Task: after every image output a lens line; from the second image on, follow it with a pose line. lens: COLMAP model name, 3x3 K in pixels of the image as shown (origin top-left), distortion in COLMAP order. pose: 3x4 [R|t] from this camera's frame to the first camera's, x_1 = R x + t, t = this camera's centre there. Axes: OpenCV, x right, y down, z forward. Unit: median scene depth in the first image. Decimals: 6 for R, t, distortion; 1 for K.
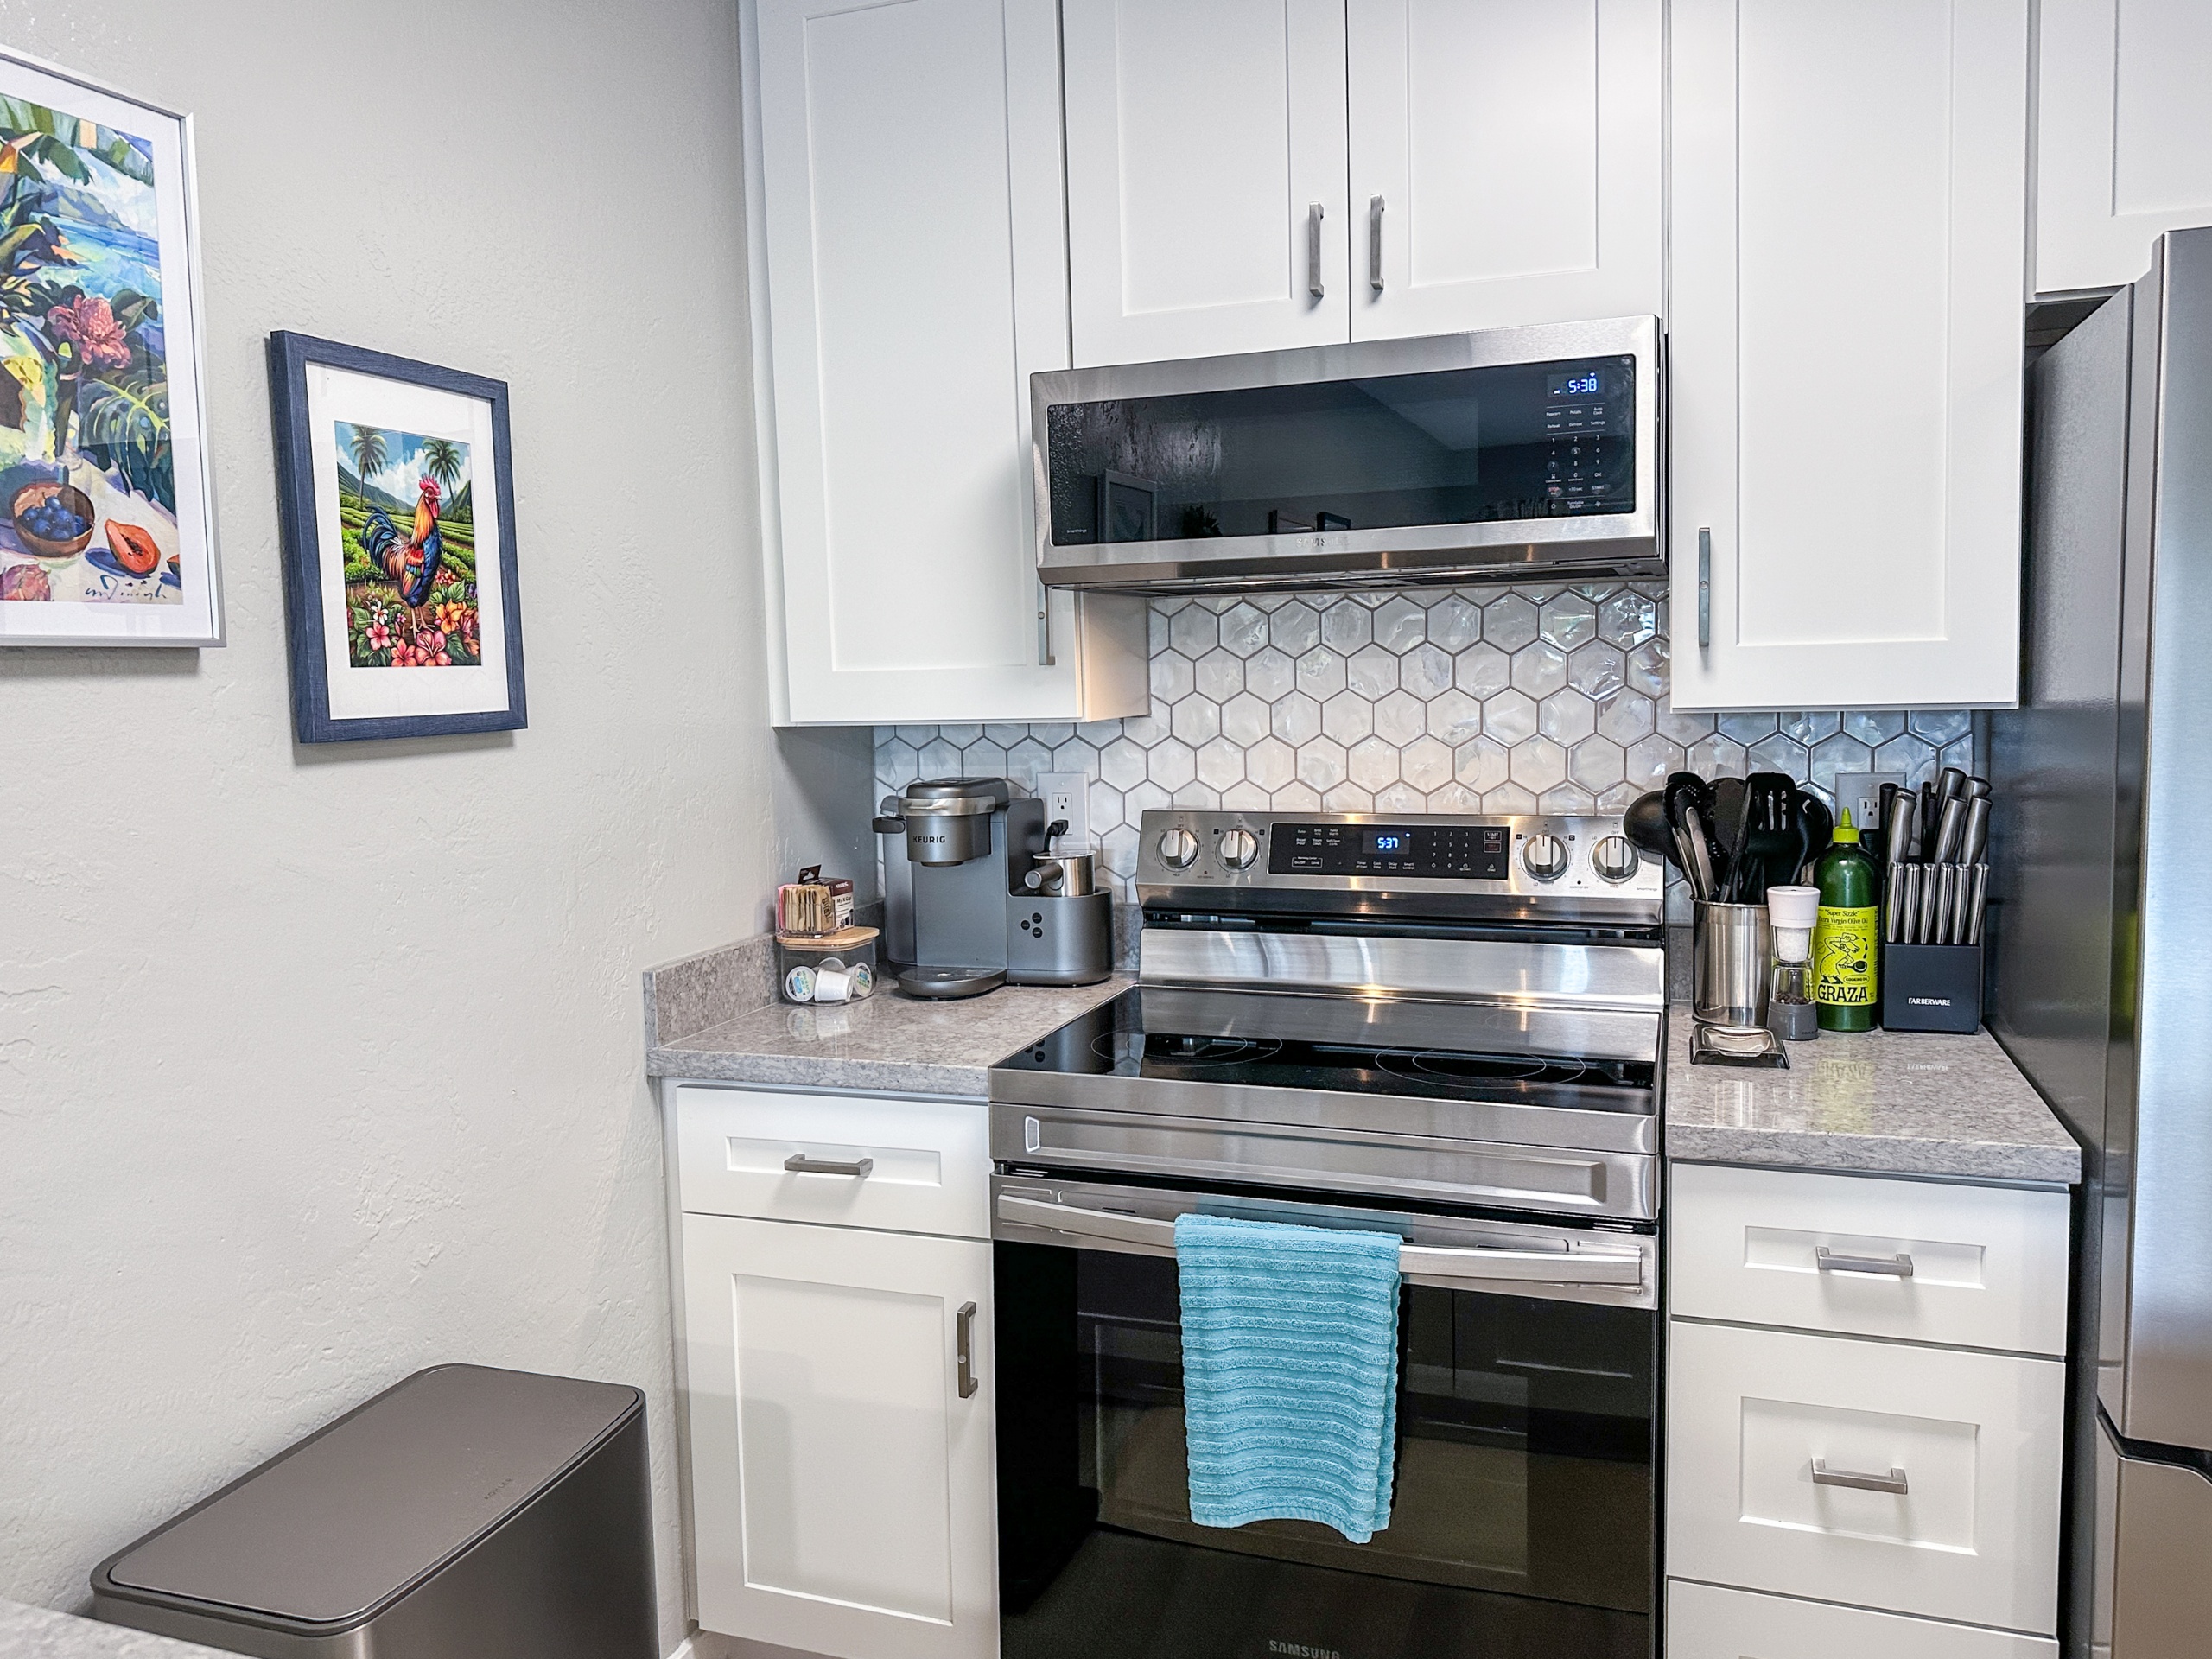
lens RADIAL K [[1622.4, 0, 1137.0], [0, 1622.4, 790.0], [0, 0, 1]] dist [0.056241, -0.063442]
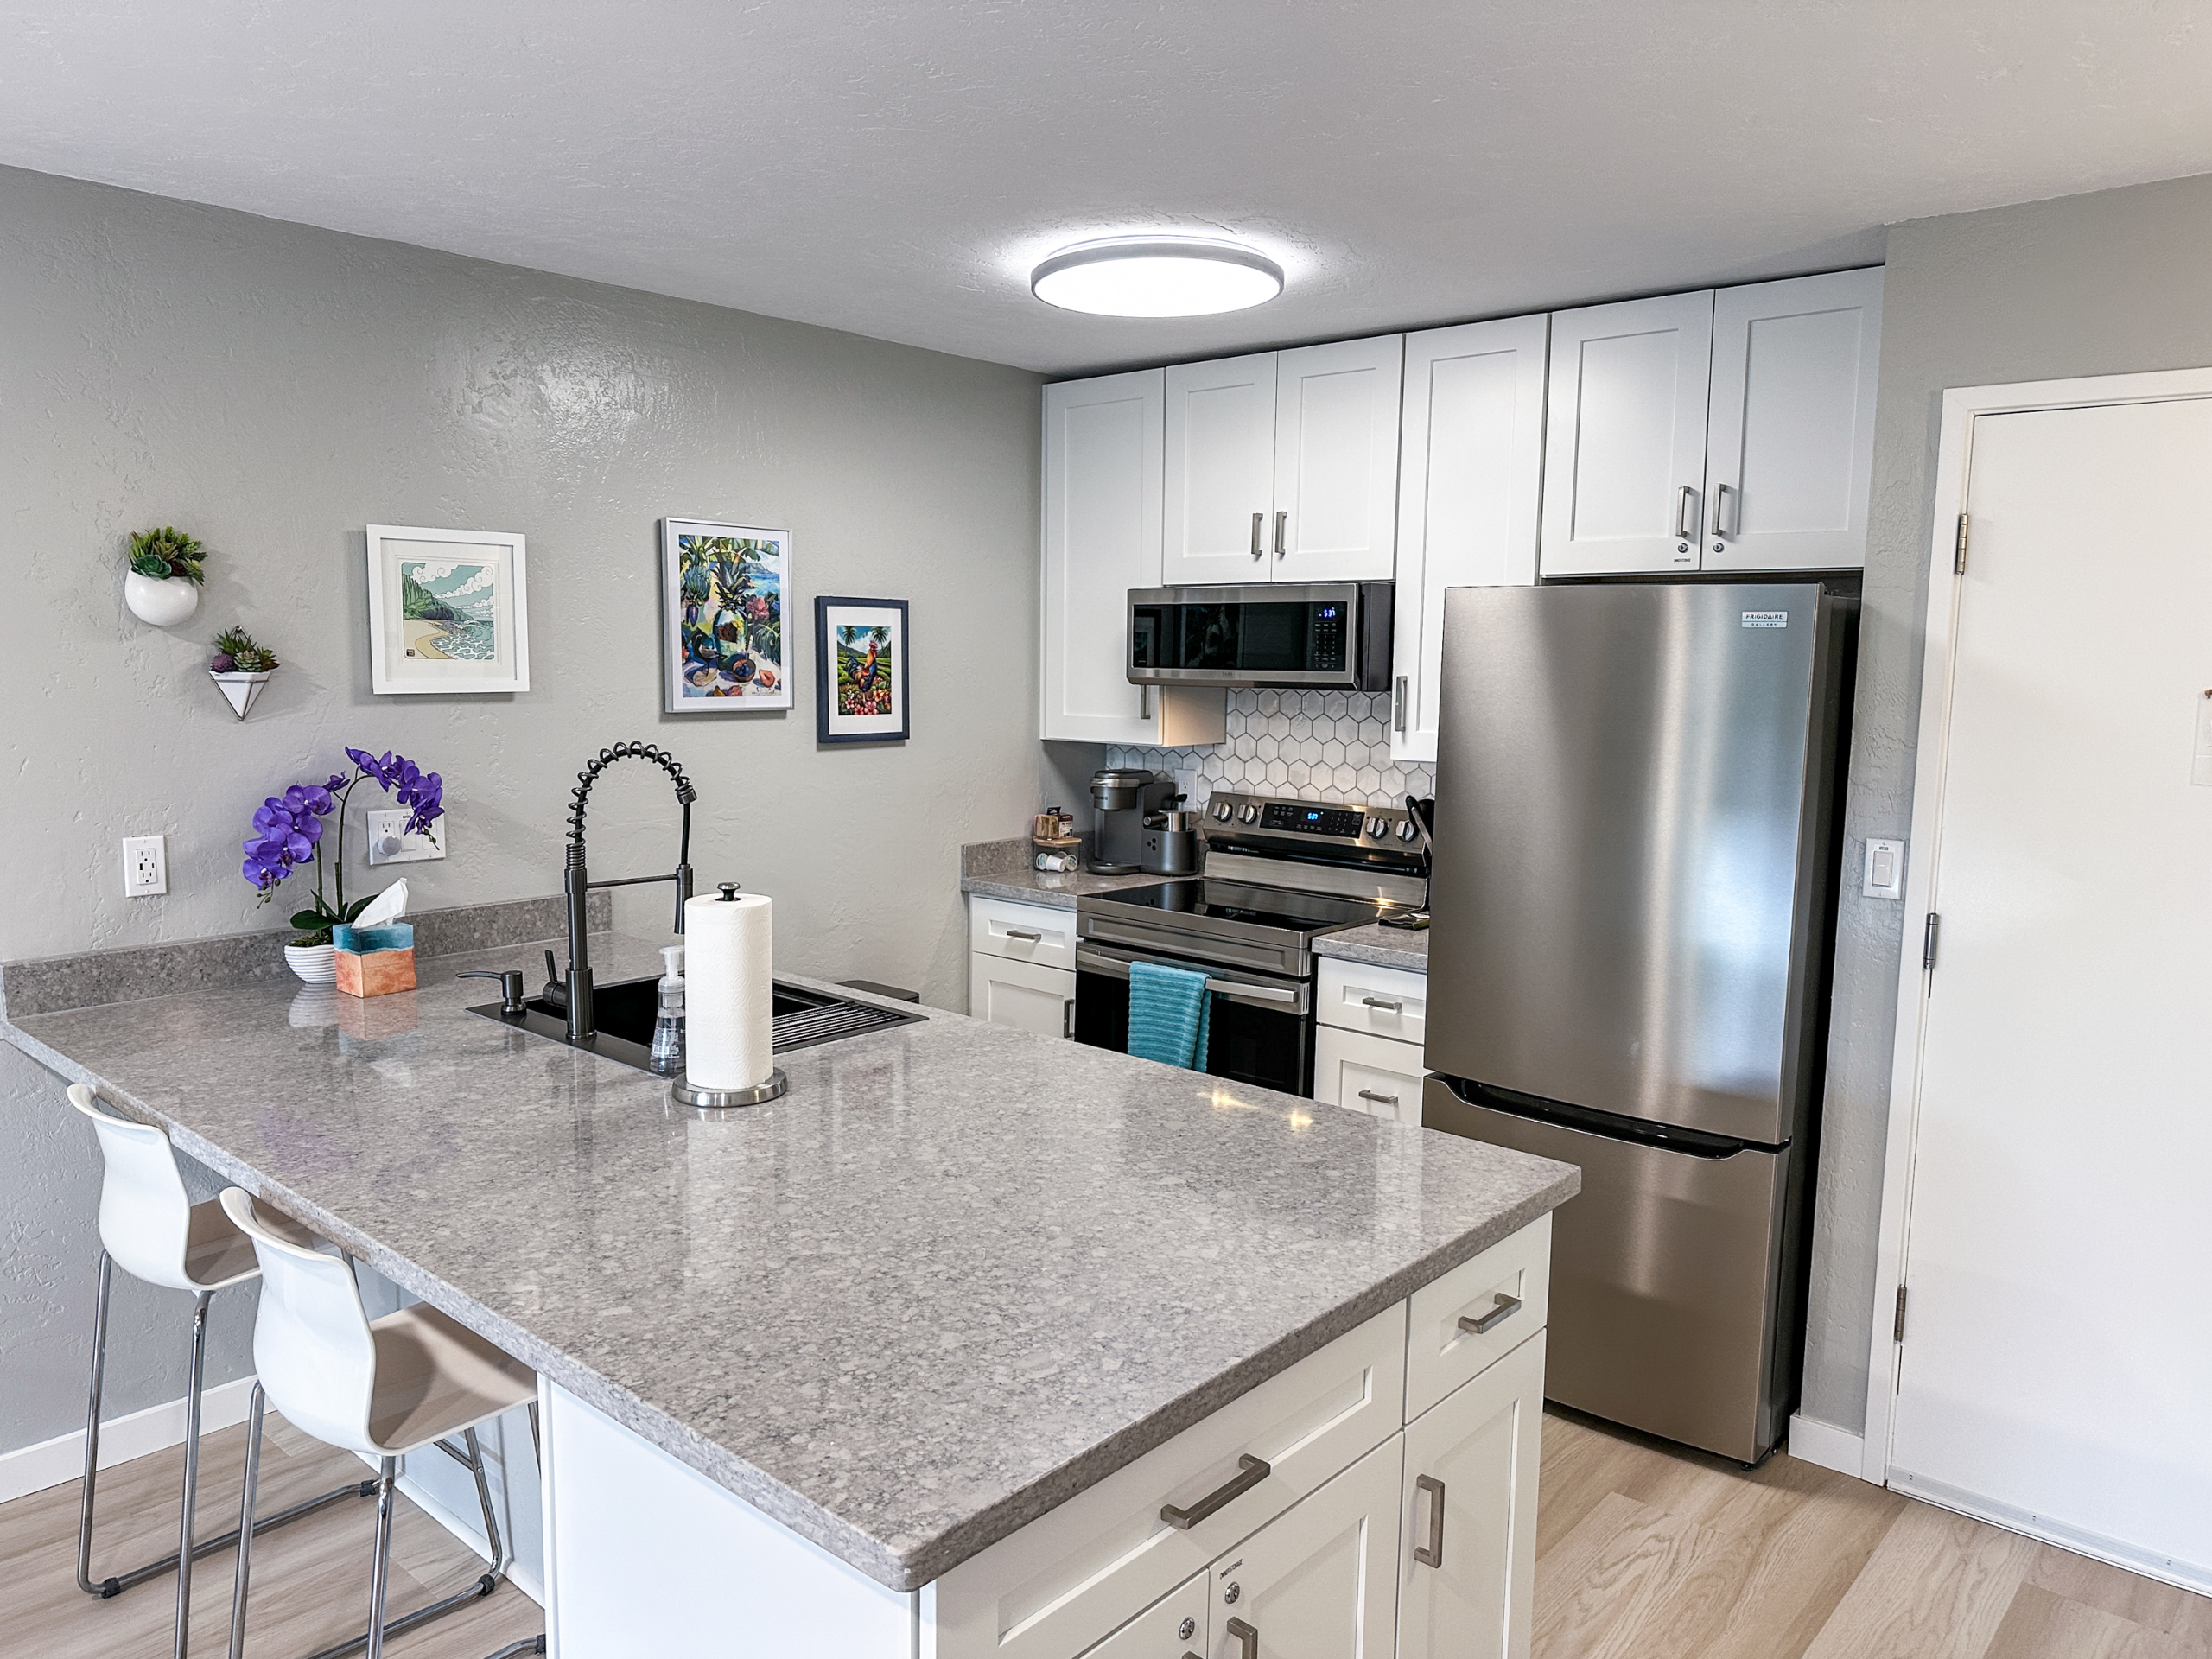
lens RADIAL K [[1552.5, 0, 1106.8], [0, 1552.5, 839.5], [0, 0, 1]] dist [0.071376, -0.133918]
pose [[0.921529, 0.082850, -0.379368, 0.676058], [-0.064219, 0.996037, 0.061528, -0.041912], [0.382962, -0.032337, 0.923198, -0.890404]]
